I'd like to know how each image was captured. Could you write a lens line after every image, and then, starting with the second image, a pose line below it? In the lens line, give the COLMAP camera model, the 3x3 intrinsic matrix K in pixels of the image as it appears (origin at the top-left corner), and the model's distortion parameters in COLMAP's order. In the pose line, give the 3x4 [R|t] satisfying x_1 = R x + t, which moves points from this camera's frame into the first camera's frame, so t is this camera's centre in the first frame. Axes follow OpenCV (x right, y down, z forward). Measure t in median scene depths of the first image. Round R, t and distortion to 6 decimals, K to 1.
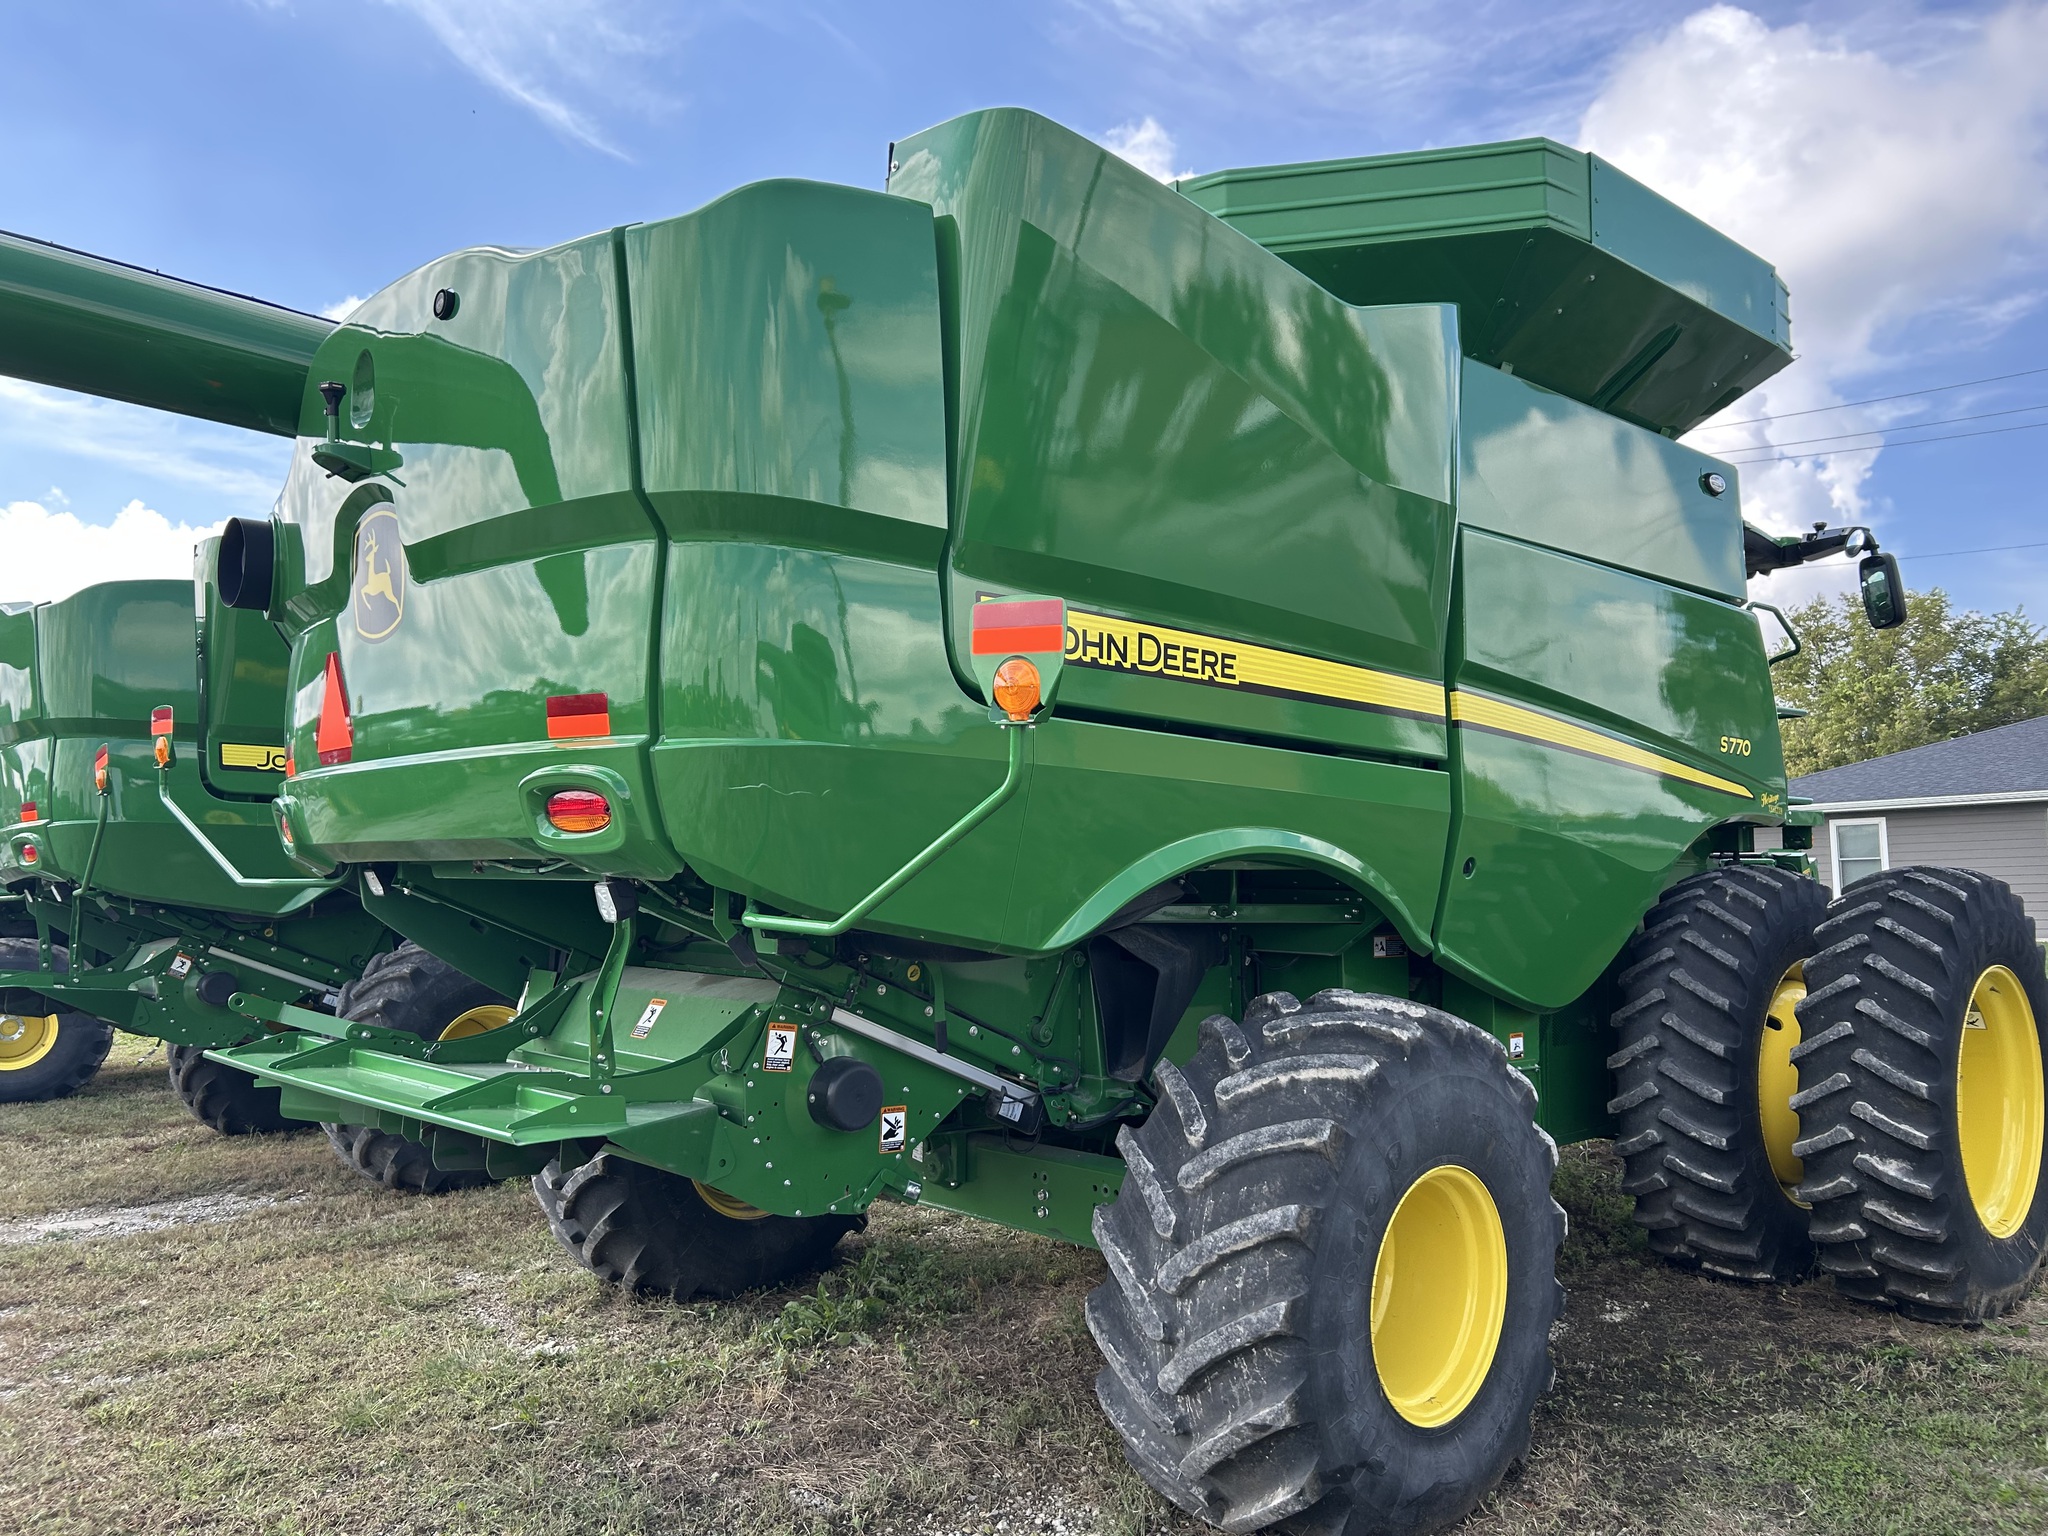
lens RADIAL K [[1543.7, 0, 1024.0], [0, 1543.7, 768.0], [0, 0, 1]] dist [0.041777, -0.046775]
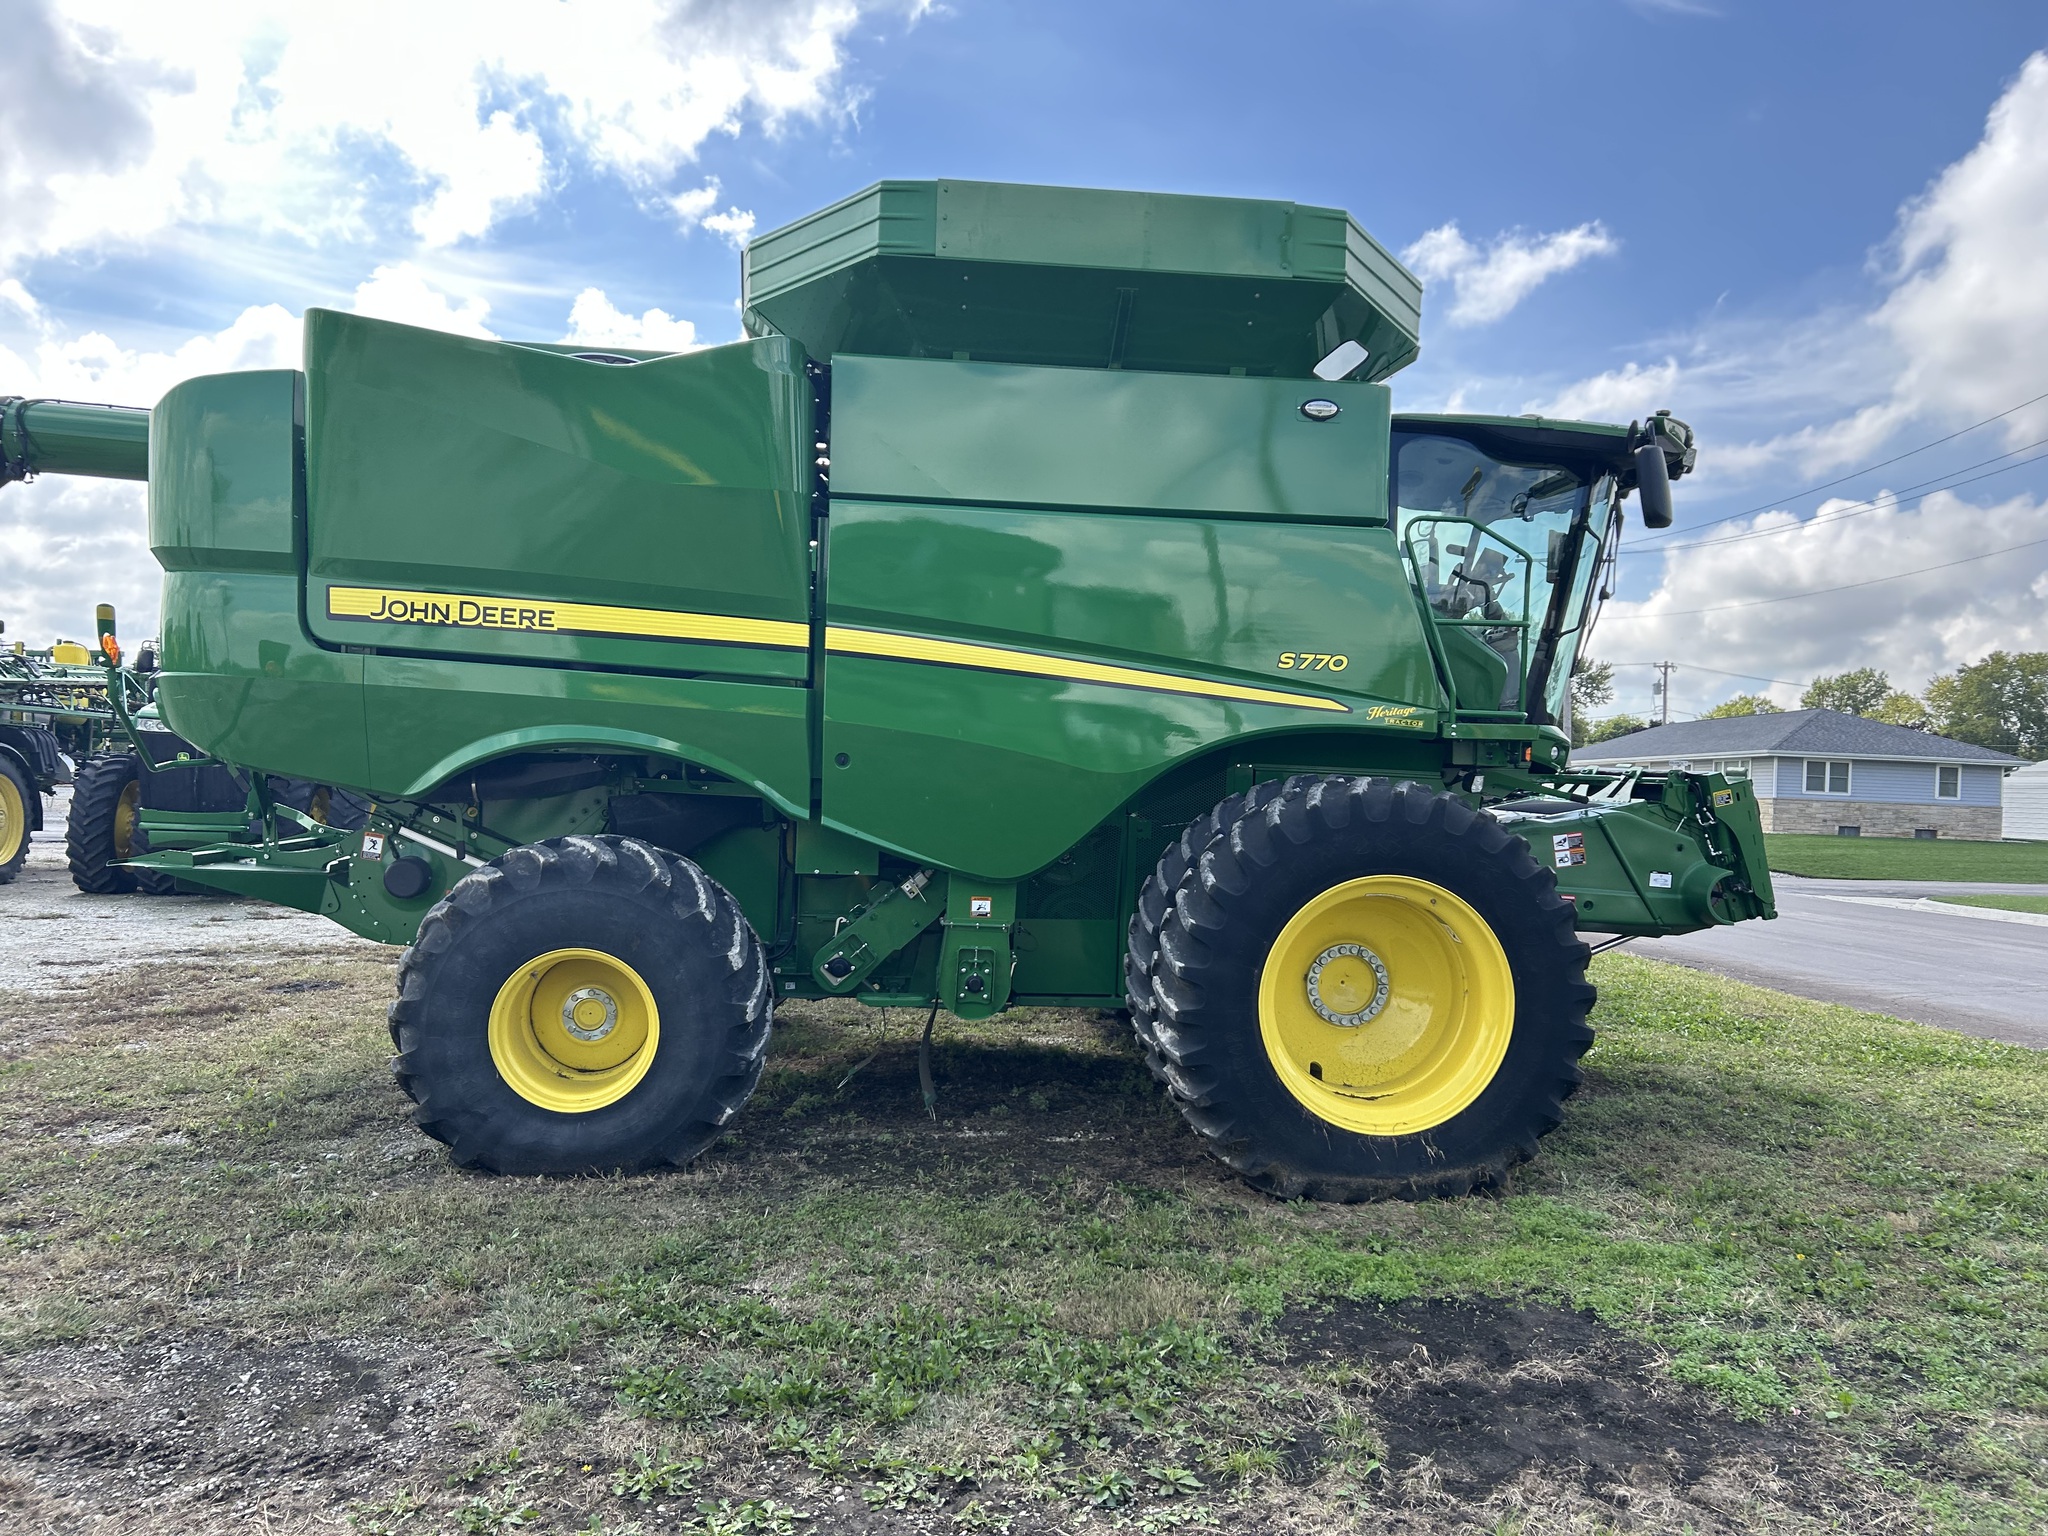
lens RADIAL K [[1543.7, 0, 1024.0], [0, 1543.7, 768.0], [0, 0, 1]] dist [0.041777, -0.046775]
pose [[0.793631, 0.033791, -0.607461, 1.474408], [0.002669, 0.998253, 0.059016, -0.007908], [0.608394, -0.048458, 0.792155, 0.069237]]
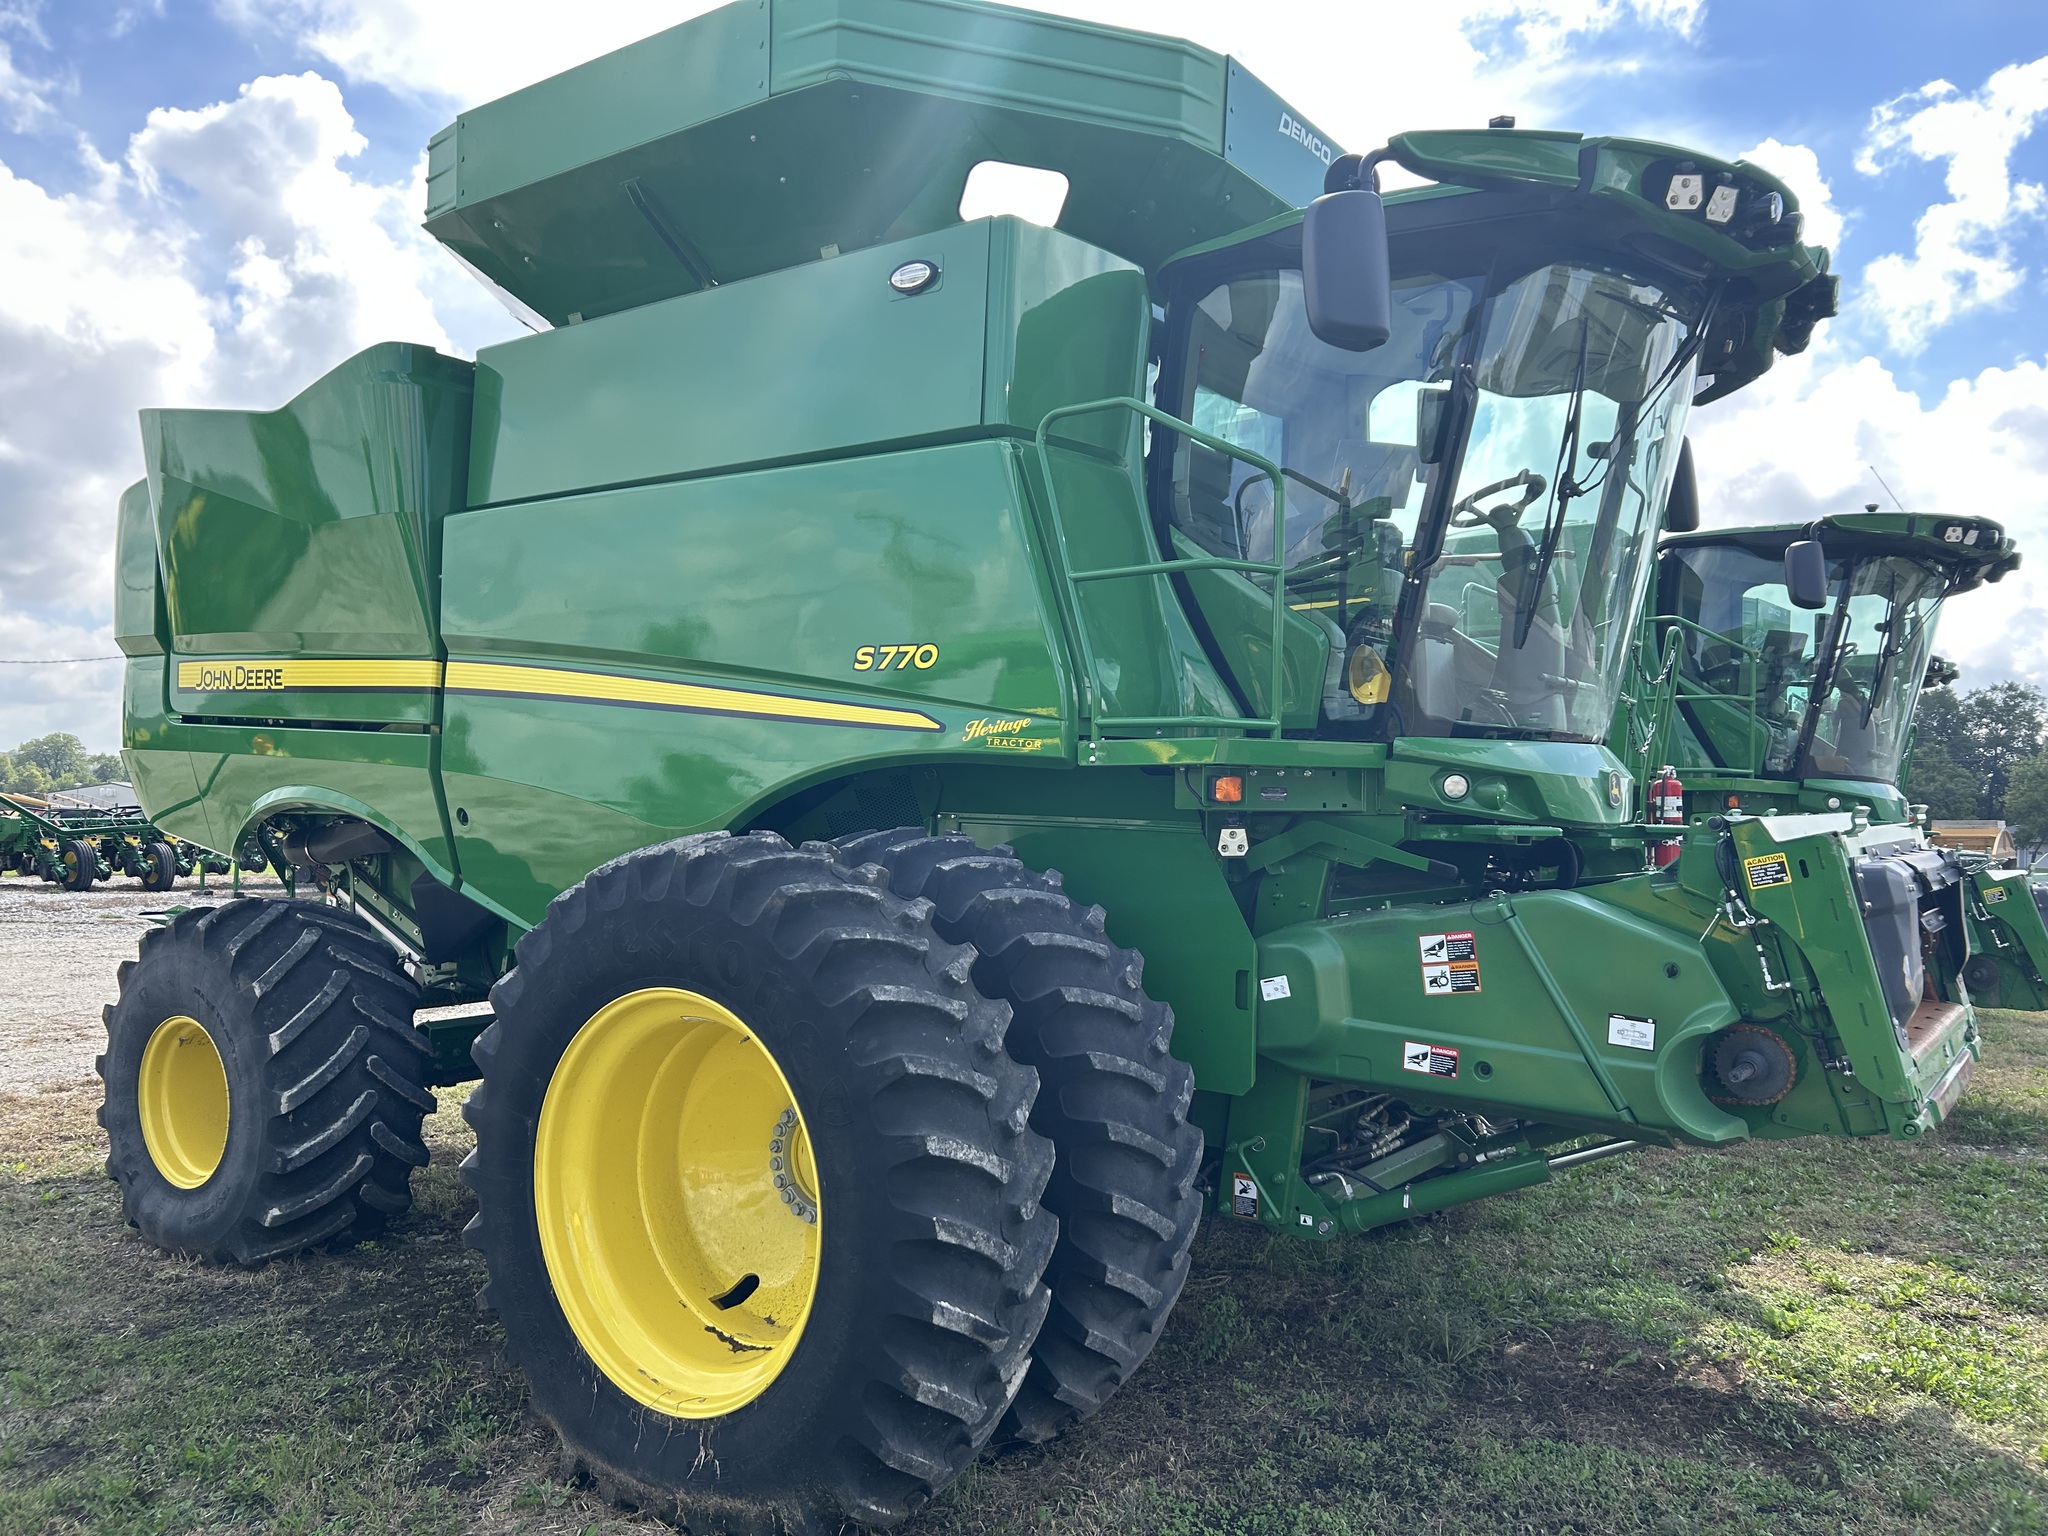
lens RADIAL K [[1543.7, 0, 1024.0], [0, 1543.7, 768.0], [0, 0, 1]] dist [0.041777, -0.046775]
pose [[0.198821, -0.012523, -0.979956, 1.795161], [0.047335, 0.998874, -0.003162, 0.062623], [0.978892, -0.045757, 0.199190, 1.435957]]
